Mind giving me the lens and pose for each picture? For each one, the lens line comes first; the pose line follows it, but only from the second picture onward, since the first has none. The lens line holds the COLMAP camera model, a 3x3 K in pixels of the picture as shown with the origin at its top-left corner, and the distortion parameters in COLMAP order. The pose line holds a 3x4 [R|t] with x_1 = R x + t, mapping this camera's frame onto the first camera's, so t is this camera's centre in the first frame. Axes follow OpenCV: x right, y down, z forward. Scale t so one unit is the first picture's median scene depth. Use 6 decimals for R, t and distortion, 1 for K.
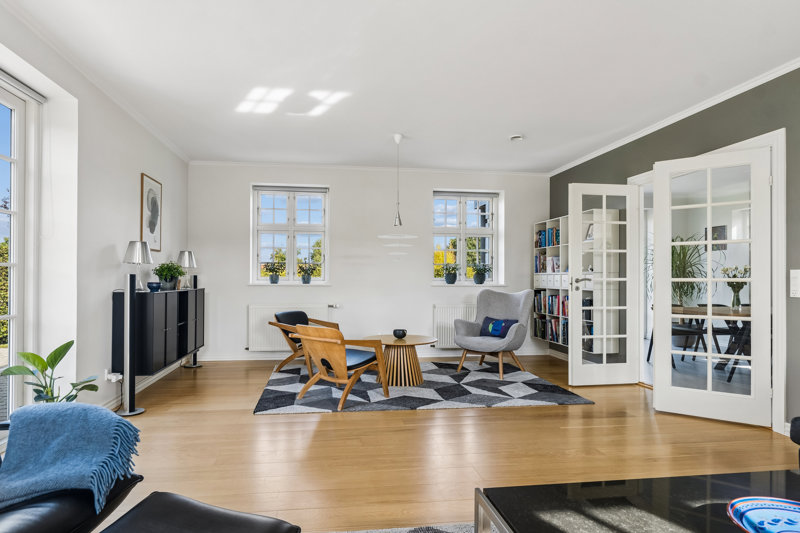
lens RADIAL K [[455.8, 0, 397.6], [0, 455.8, 273.2], [0, 0, 1]] dist [0.013675, -0.005863]
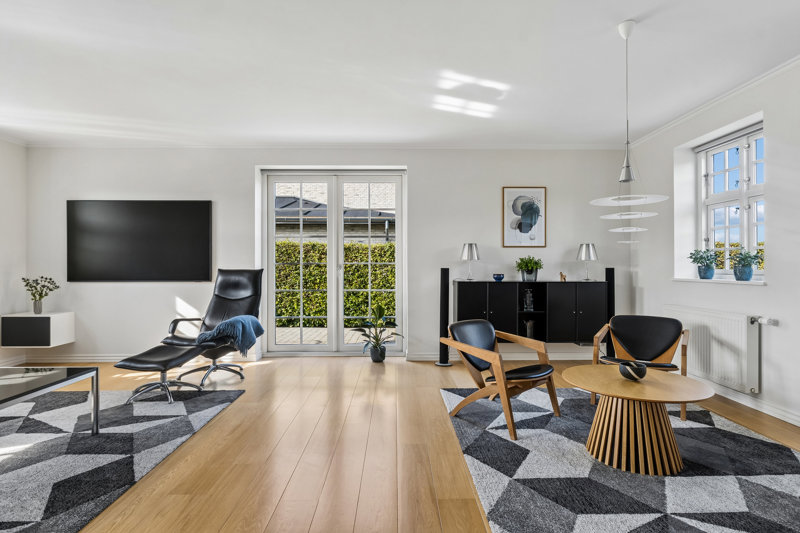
lens RADIAL K [[434.7, 0, 400.5], [0, 434.7, 262.0], [0, 0, 1]] dist [0.001709, 0.000322]
pose [[-0.163448, -0.014556, -0.986445, 0.648197], [0.010158, 0.999813, -0.016437, 0.003511], [0.986500, -0.012706, -0.163269, 0.892416]]
